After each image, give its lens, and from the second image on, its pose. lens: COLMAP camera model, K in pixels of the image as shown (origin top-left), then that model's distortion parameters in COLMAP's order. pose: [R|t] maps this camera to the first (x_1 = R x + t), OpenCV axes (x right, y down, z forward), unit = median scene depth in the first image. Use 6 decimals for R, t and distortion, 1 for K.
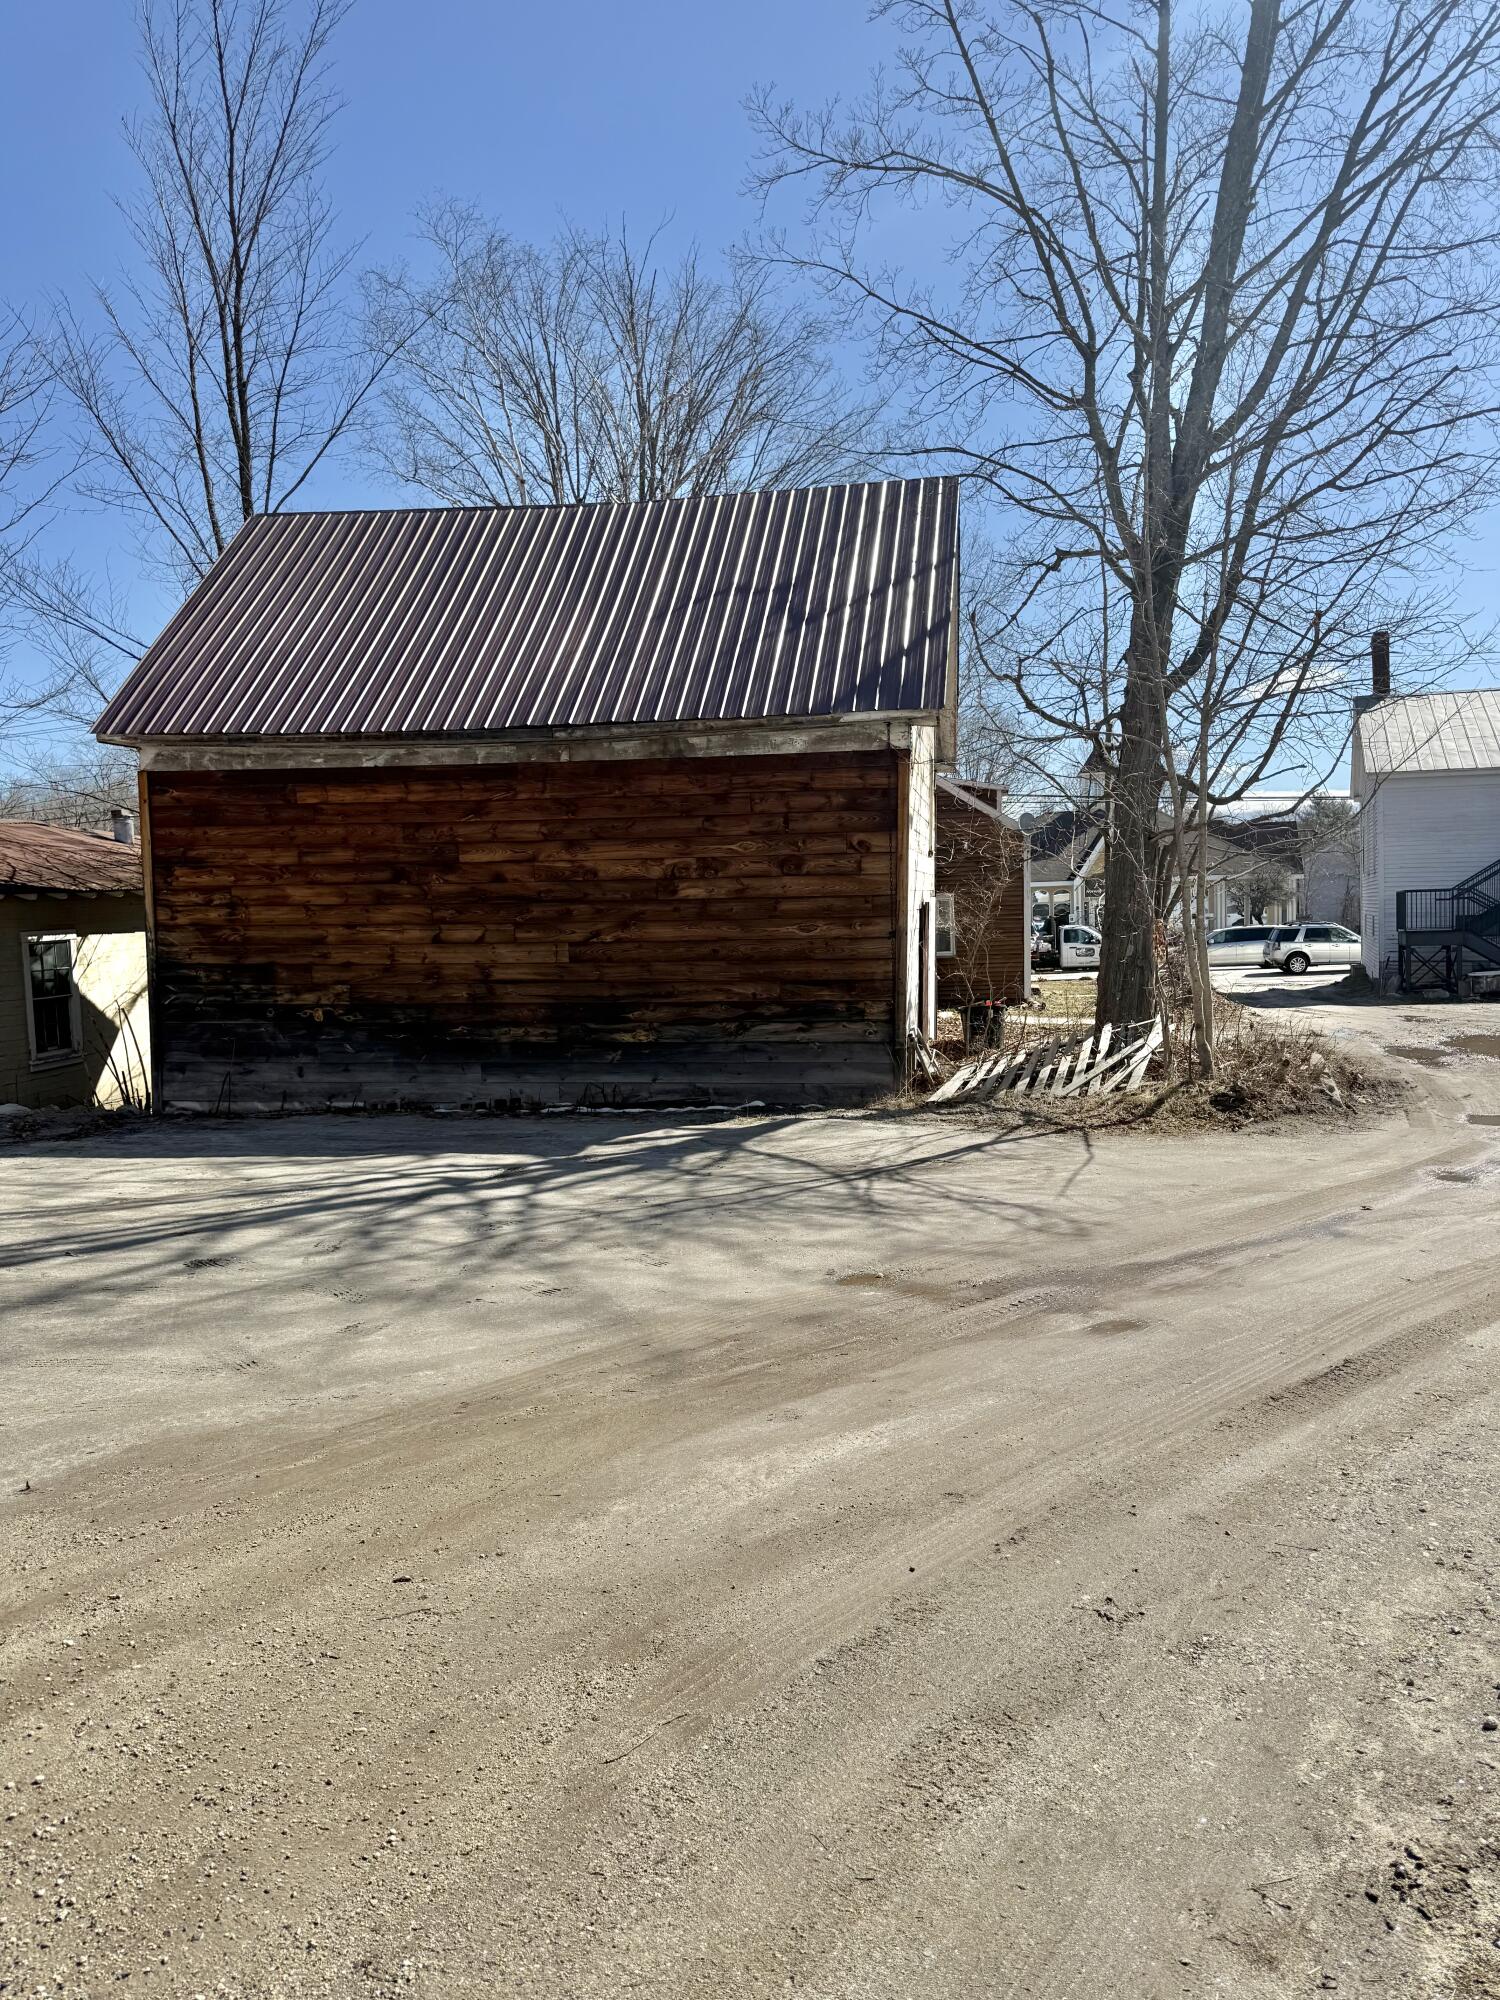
lens RADIAL K [[1402.7, 0, 737.7], [0, 1402.7, 1003.6], [0, 0, 1]] dist [0.007590, -0.006827]
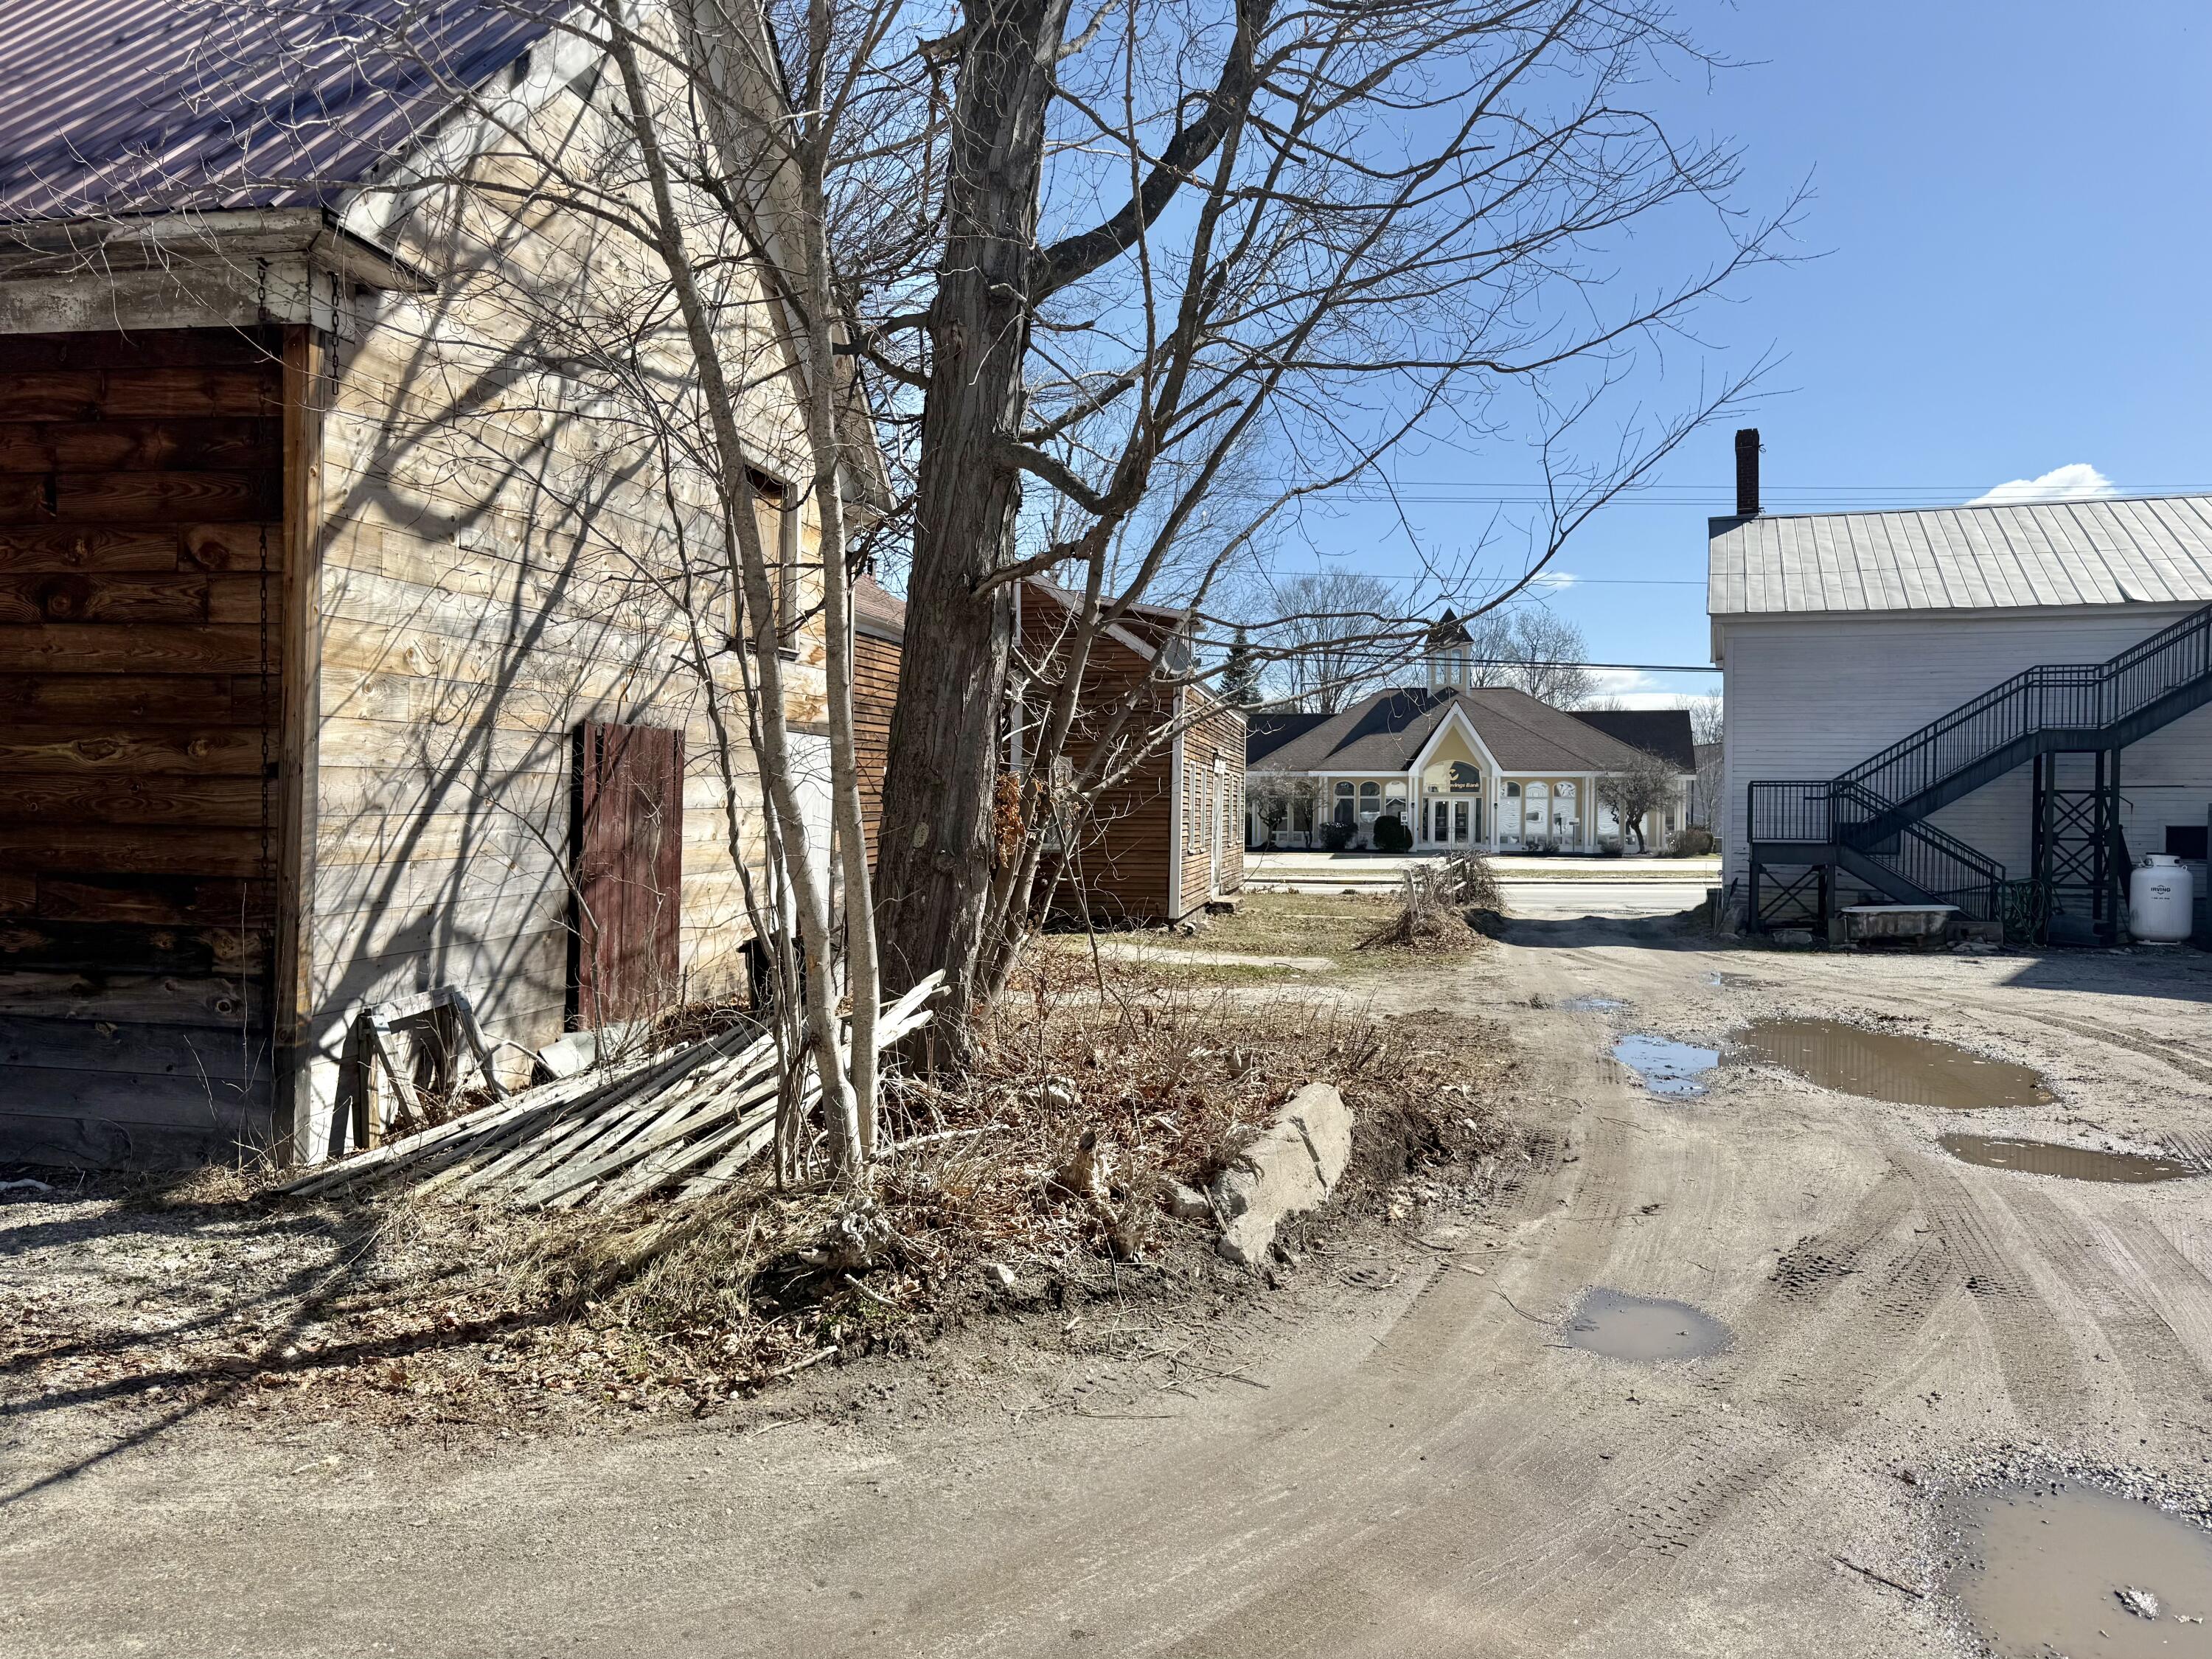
lens RADIAL K [[1551.3, 0, 1120.6], [0, 1551.3, 819.3], [0, 0, 1]] dist [0.007590, -0.006827]
pose [[0.999237, 0.039062, 0.000464, 0.356648], [-0.038977, 0.997721, -0.055072, -0.019098], [-0.002614, 0.055012, 0.998482, 0.534109]]
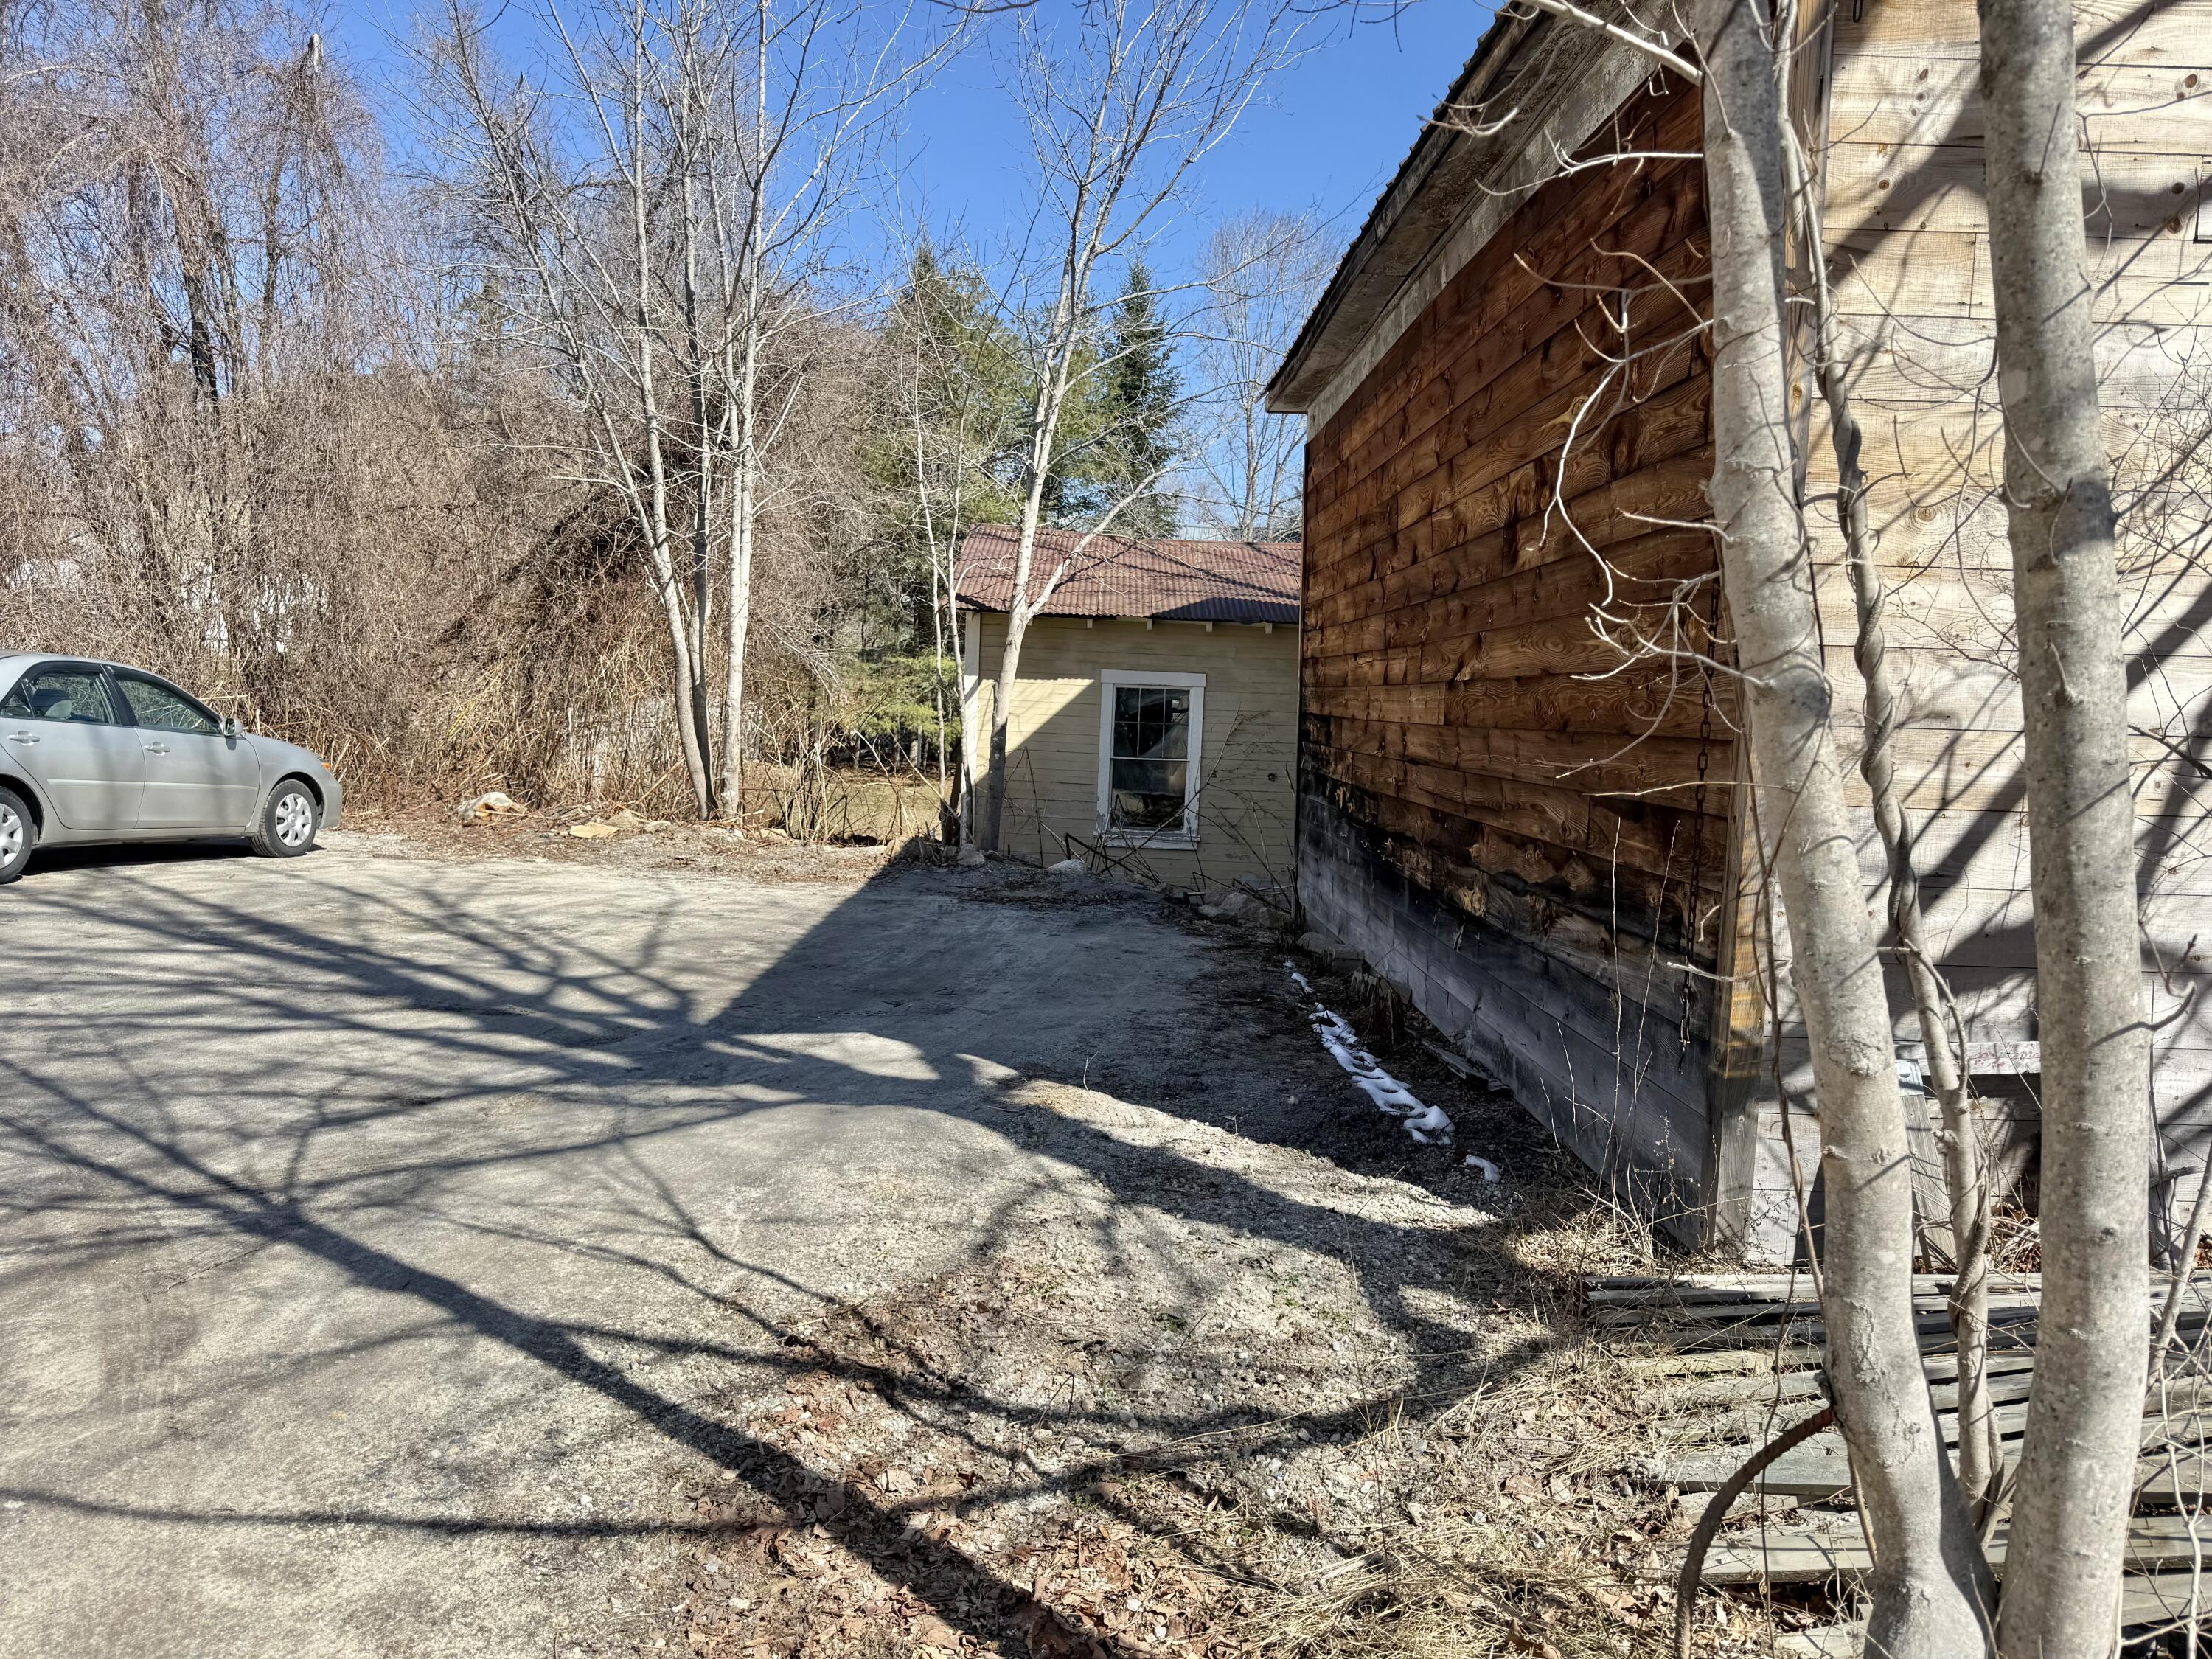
lens RADIAL K [[1551.3, 0, 1105.5], [0, 1551.3, 840.3], [0, 0, 1]] dist [0.007590, -0.006827]
pose [[0.198180, 0.110932, -0.973868, 0.378545], [-0.104741, 0.990283, 0.091487, -0.027776], [0.974553, 0.083873, 0.207873, 0.809398]]
